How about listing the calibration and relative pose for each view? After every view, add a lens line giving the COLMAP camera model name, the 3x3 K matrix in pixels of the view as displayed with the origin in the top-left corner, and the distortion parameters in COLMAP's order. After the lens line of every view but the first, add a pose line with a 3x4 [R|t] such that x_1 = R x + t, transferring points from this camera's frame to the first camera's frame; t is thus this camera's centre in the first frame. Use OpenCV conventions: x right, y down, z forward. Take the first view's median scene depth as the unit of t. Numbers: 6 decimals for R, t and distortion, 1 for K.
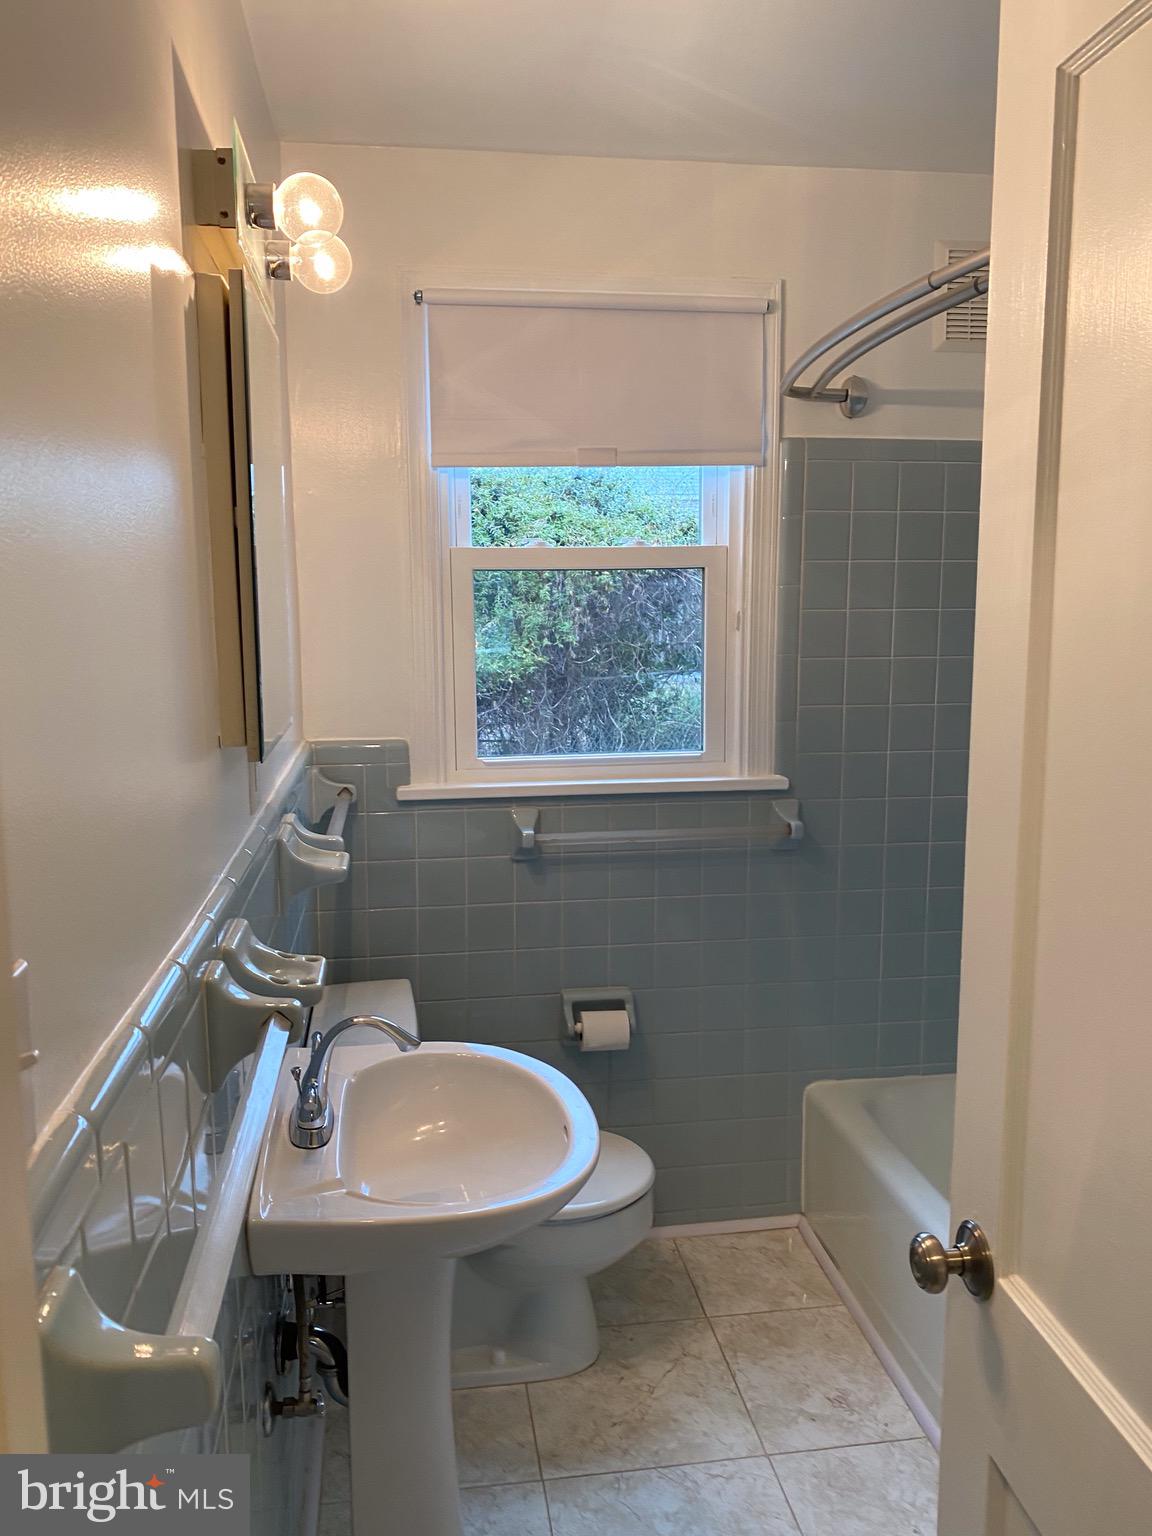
lens RADIAL K [[1144.7, 0, 581.0], [0, 1144.7, 750.7], [0, 0, 1]] dist [0.113726, -0.230814]
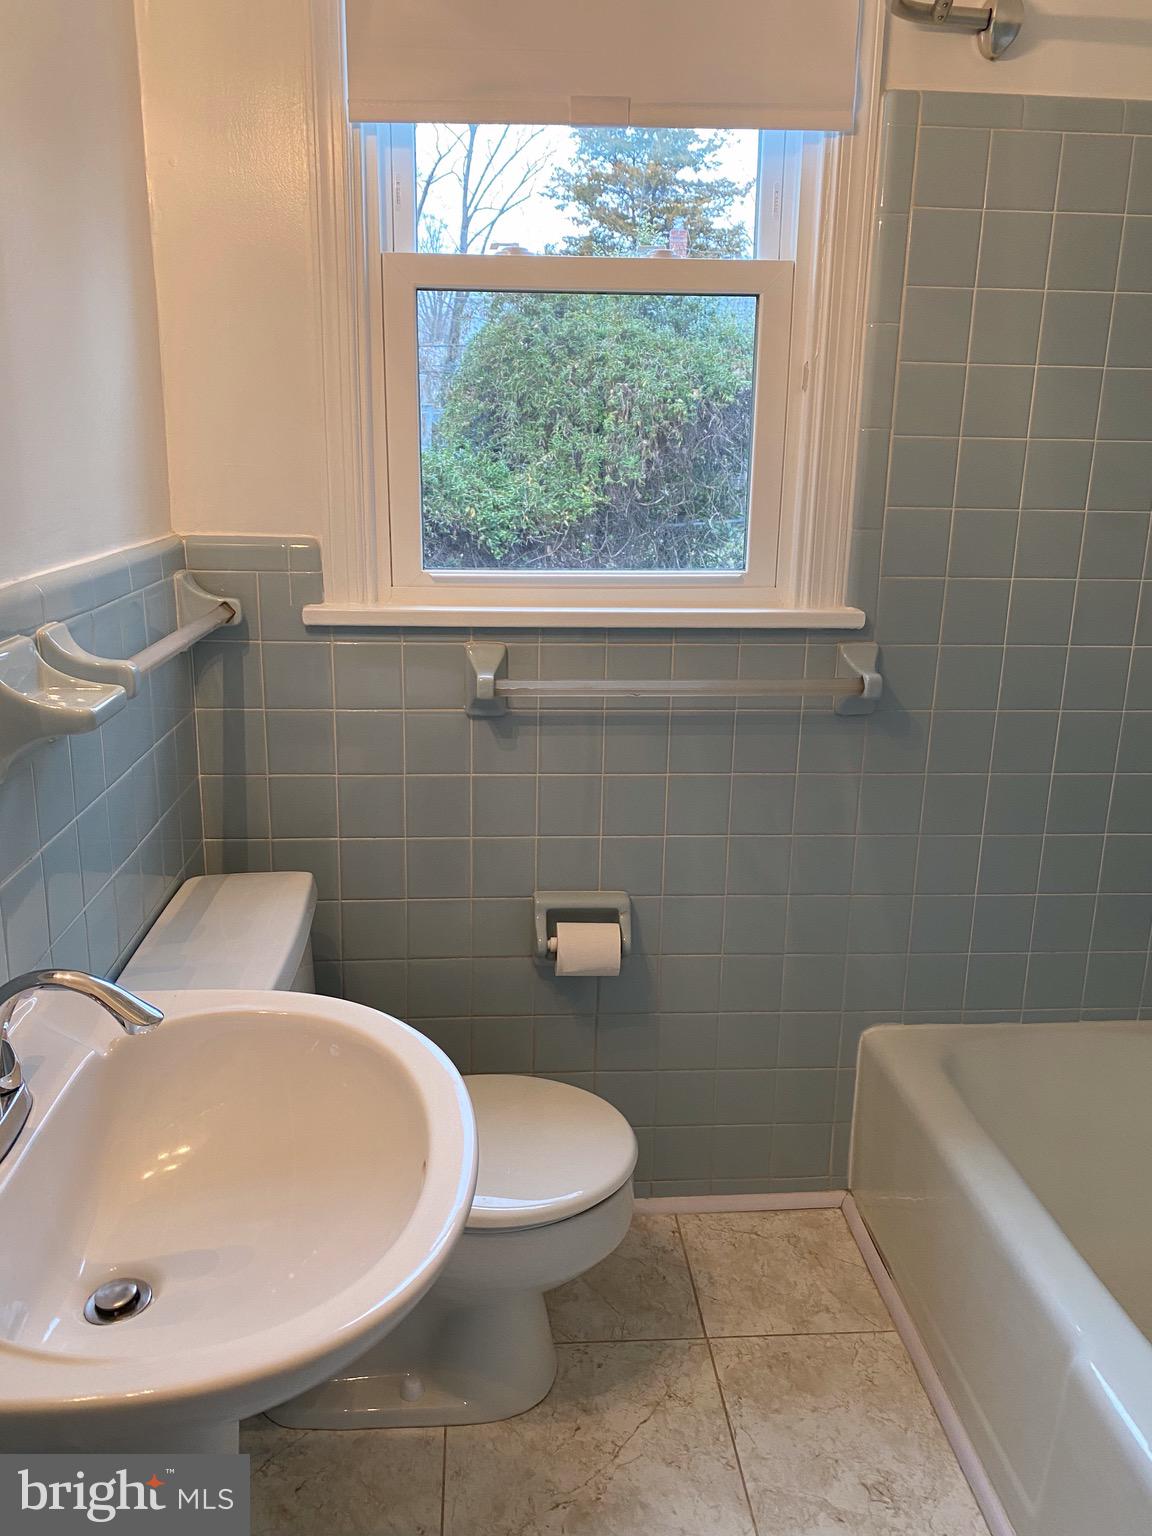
lens RADIAL K [[1169.8, 0, 576.0], [0, 1169.8, 768.0], [0, 0, 1]] dist [0.101013, -0.165790]
pose [[0.997084, 0.037205, -0.066629, 0.056485], [-0.028131, 0.990812, 0.132287, 0.028336], [0.070939, -0.130027, 0.988969, 0.265610]]
